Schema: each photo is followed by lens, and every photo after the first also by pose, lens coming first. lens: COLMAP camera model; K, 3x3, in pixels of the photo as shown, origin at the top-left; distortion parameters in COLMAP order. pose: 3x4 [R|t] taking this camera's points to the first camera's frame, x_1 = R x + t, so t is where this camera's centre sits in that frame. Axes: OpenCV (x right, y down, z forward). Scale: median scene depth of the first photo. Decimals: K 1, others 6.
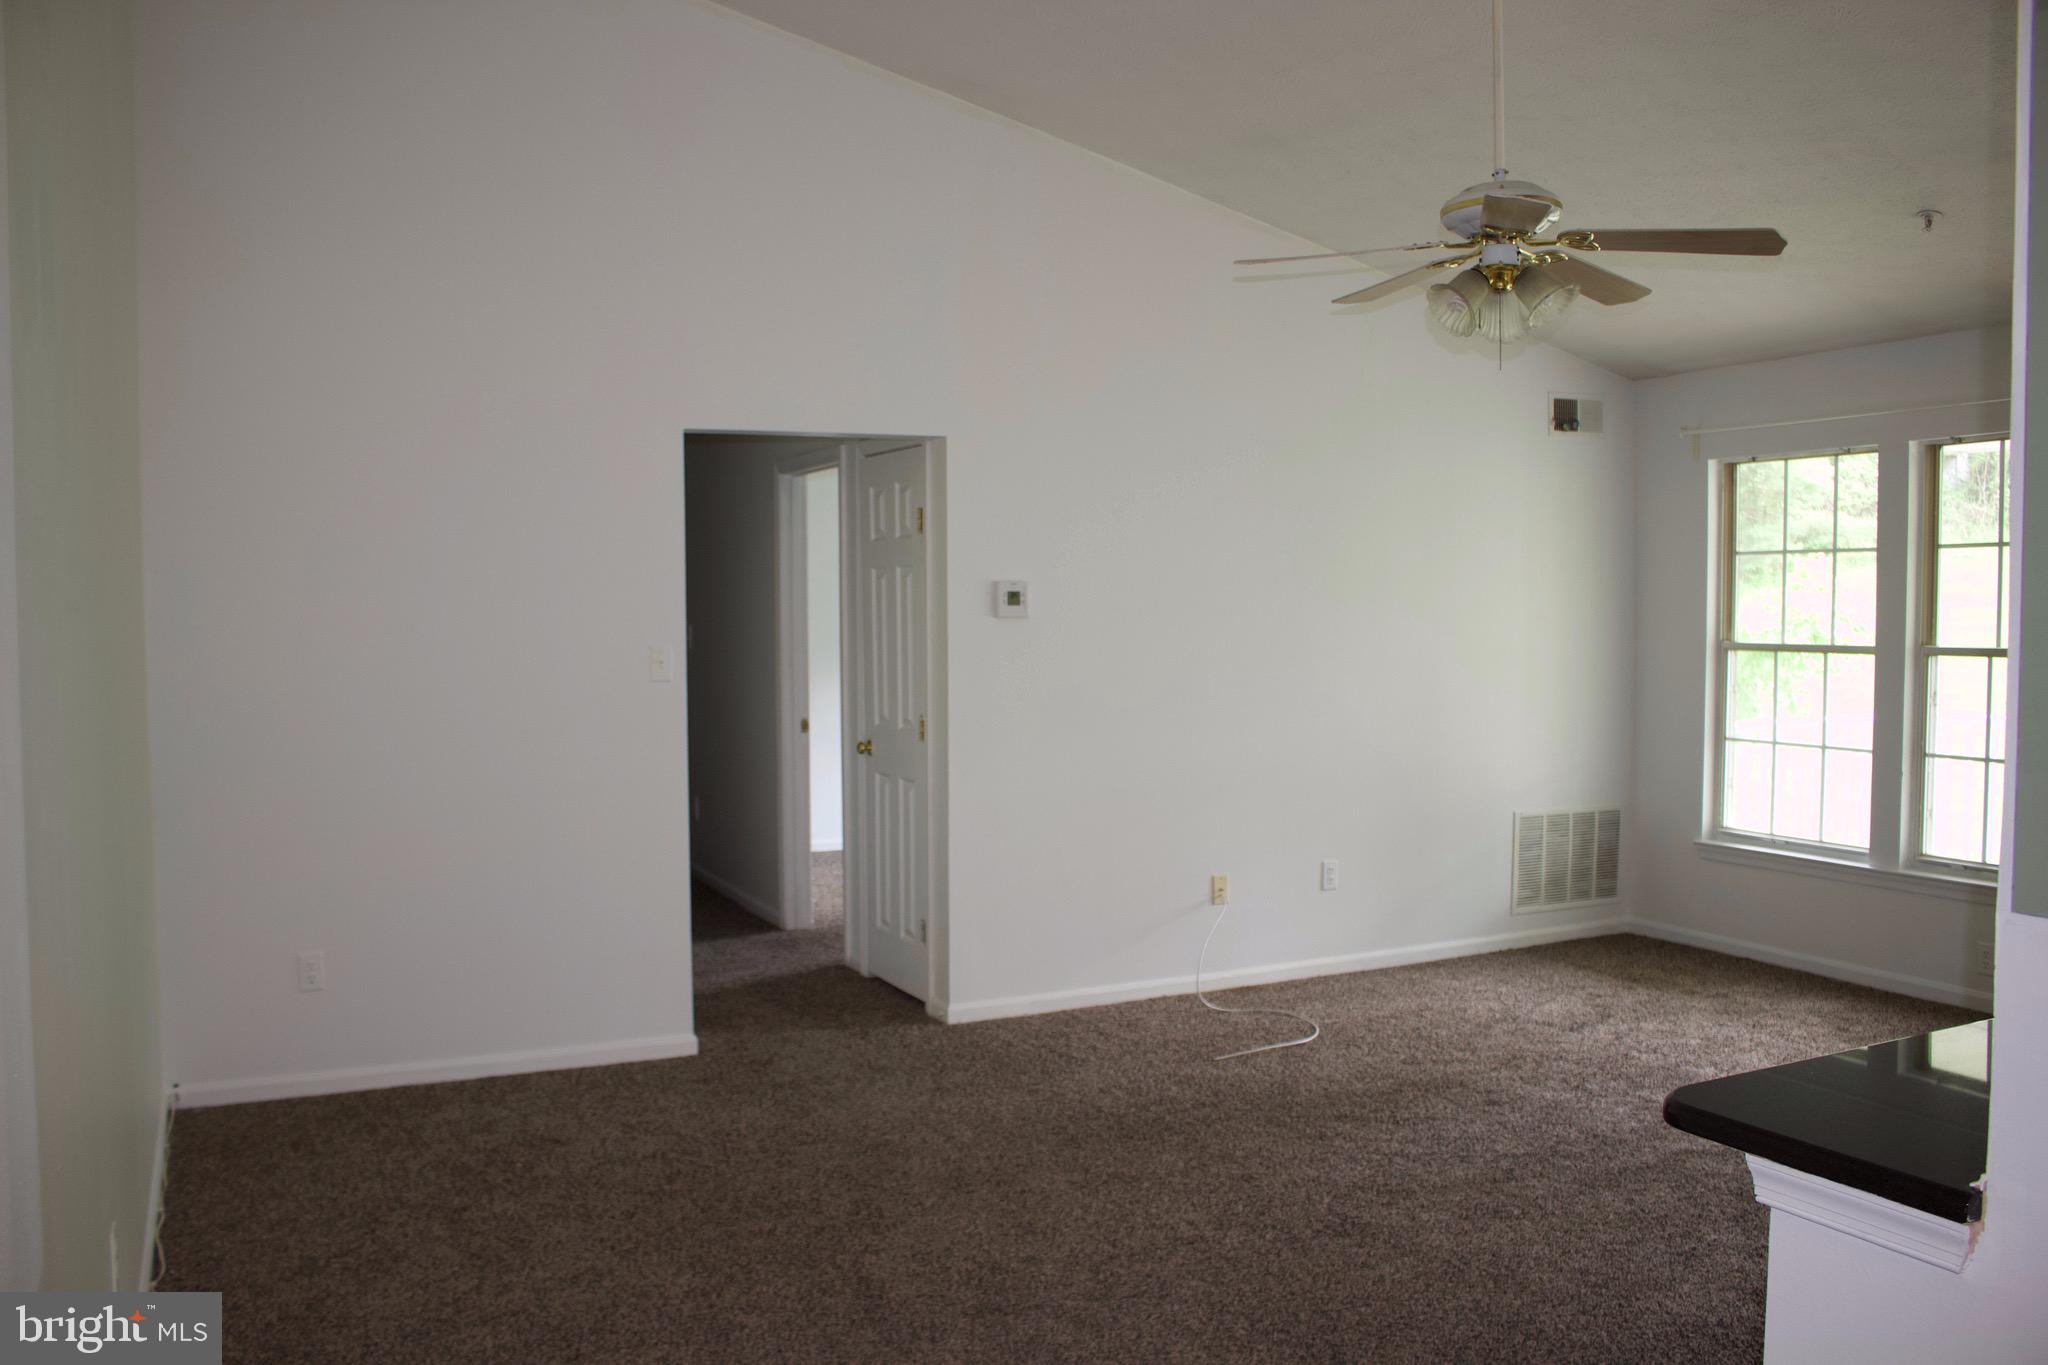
lens RADIAL K [[1691.1, 0, 1024.6], [0, 1691.1, 703.2], [0, 0, 1]] dist [-0.157461, 0.130044]
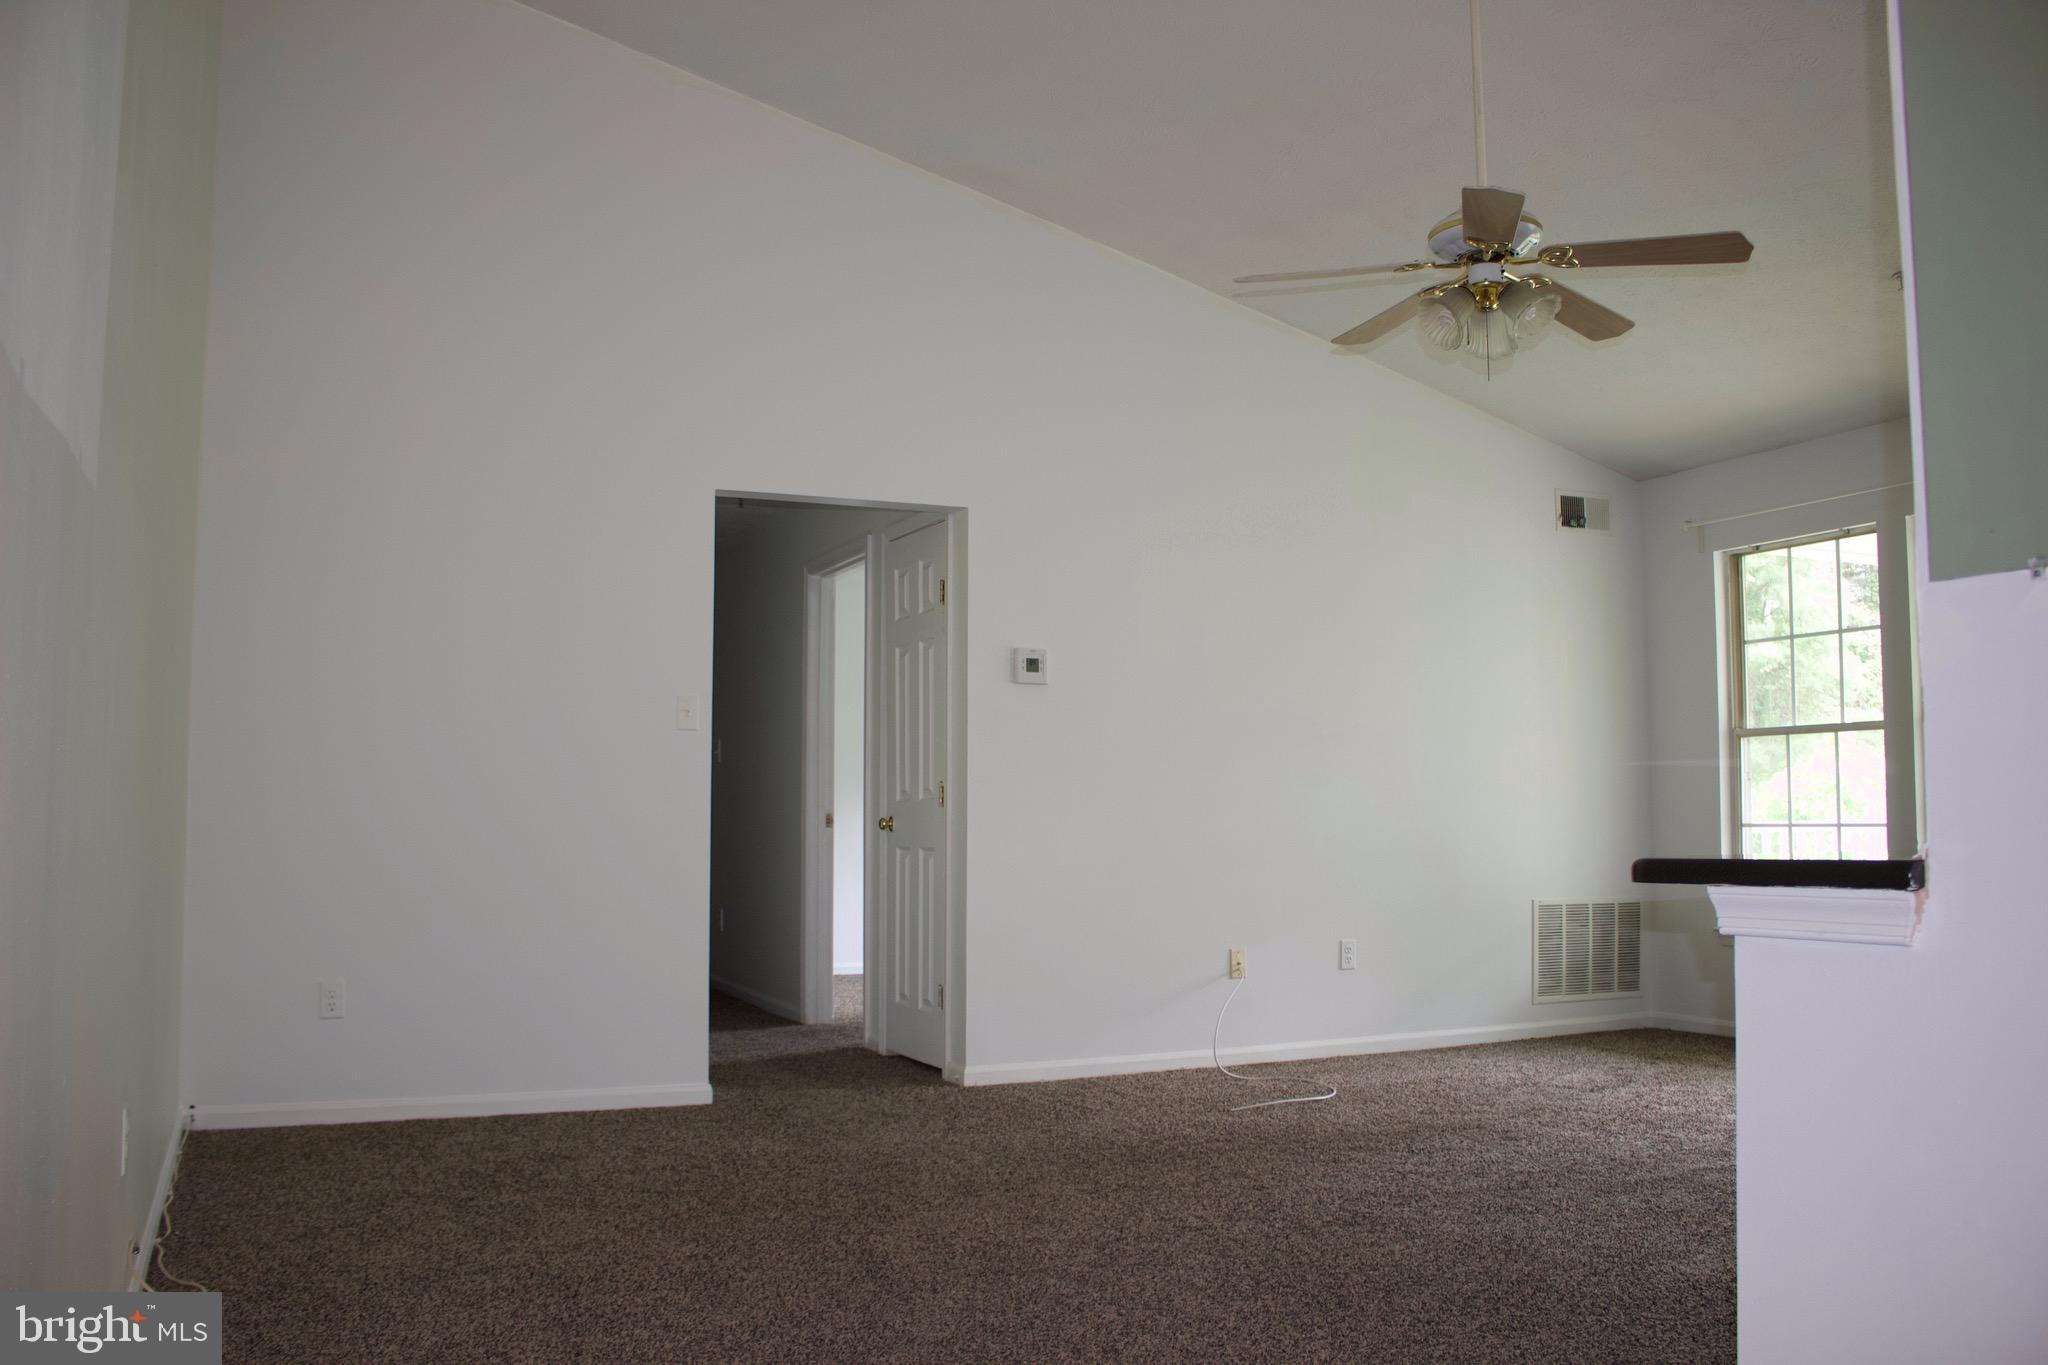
lens RADIAL K [[1691.1, 0, 1024.6], [0, 1691.1, 703.2], [0, 0, 1]] dist [-0.157461, 0.130044]
pose [[0.999777, 0.003704, -0.020813, 0.011793], [-0.006325, 0.991843, -0.127306, 0.105591], [0.020171, 0.127409, 0.991645, -0.017779]]
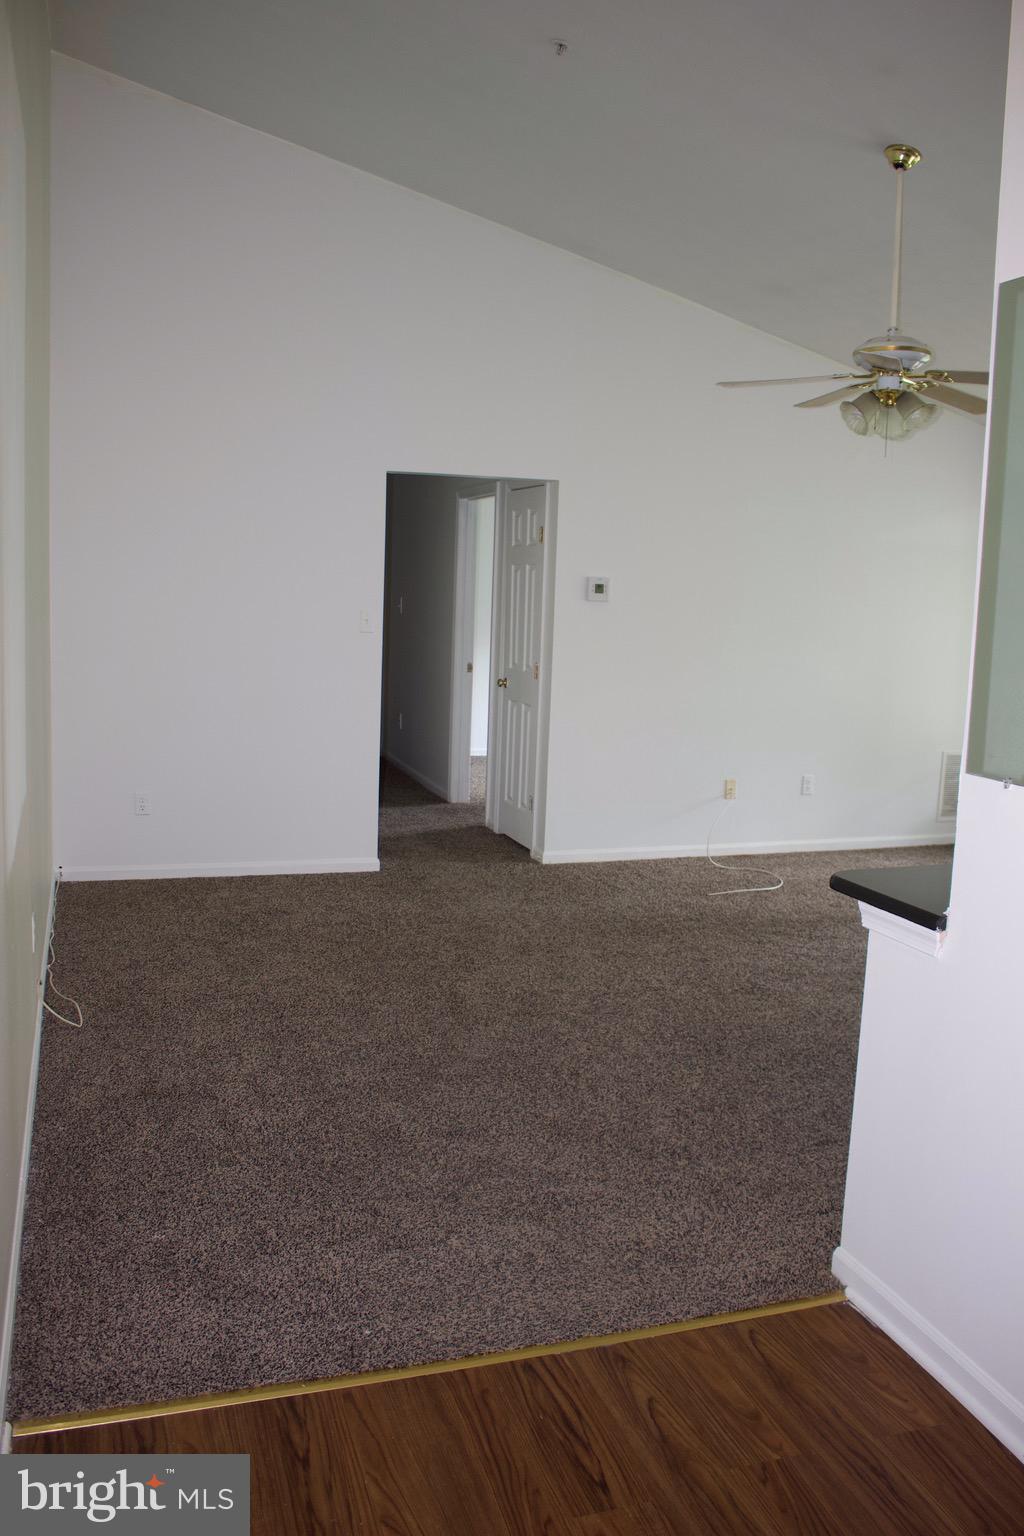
lens RADIAL K [[1268.3, 0, 531.3], [0, 1268.3, 764.8], [0, 0, 1]] dist [-0.157461, 0.130044]
pose [[0.992364, 0.057023, -0.109368, 0.076472], [-0.048137, 0.995450, 0.082234, 0.005808], [0.113559, -0.076342, 0.990594, -0.169030]]
